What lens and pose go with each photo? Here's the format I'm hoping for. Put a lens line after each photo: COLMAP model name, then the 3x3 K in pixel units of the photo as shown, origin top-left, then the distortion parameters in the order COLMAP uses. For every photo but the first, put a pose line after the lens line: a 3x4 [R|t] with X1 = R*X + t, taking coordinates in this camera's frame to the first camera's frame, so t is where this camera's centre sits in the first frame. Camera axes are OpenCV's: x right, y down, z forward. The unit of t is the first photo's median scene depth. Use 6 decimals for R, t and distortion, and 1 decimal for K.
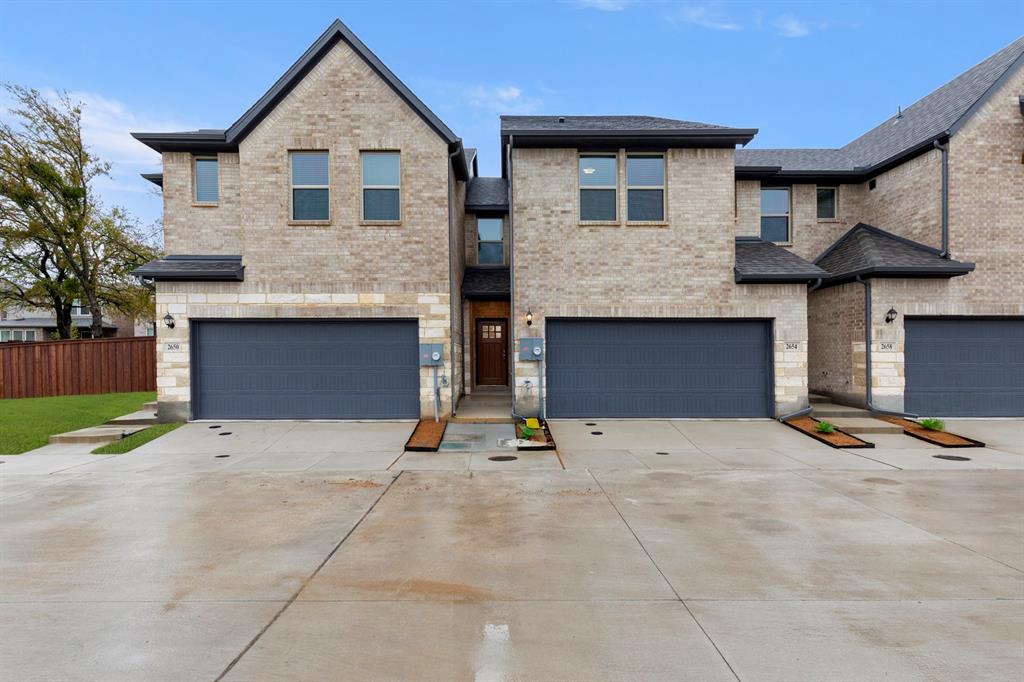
lens RADIAL K [[507.0, 0, 512.0], [0, 507.0, 341.0], [0, 0, 1]] dist [-0.002118, -0.002101]
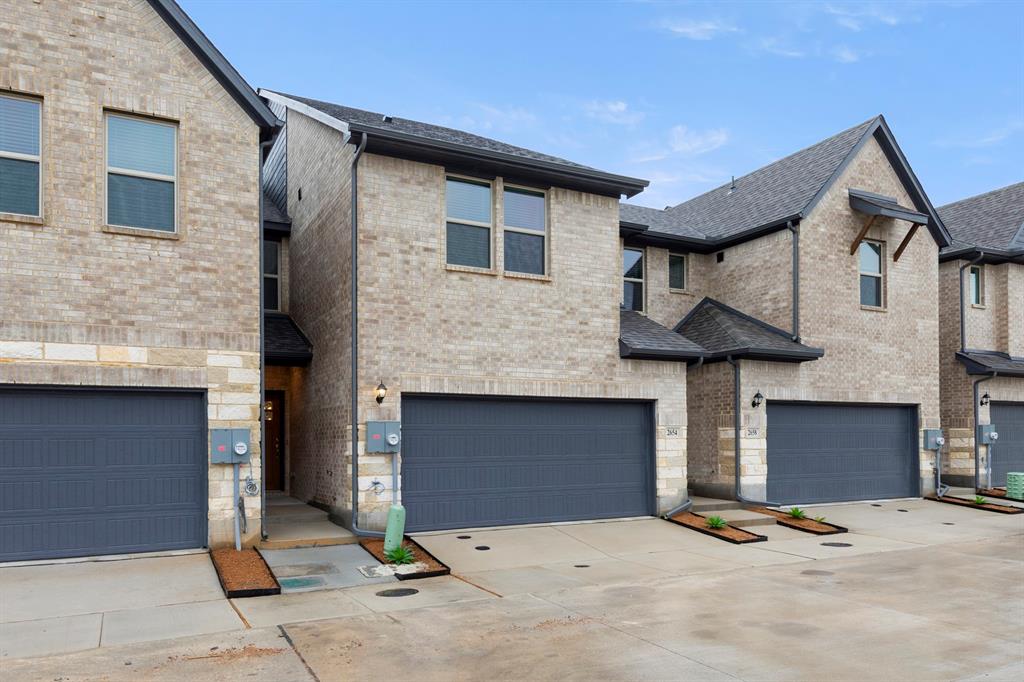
lens RADIAL K [[701.5, 0, 512.1], [0, 701.5, 412.2], [0, 0, 1]] dist [0.000166, -0.009521]
pose [[0.890324, 0.011782, 0.455175, -0.246815], [-0.003931, 0.999827, -0.018192, -0.001256], [-0.455311, 0.014408, 0.890216, 0.042947]]
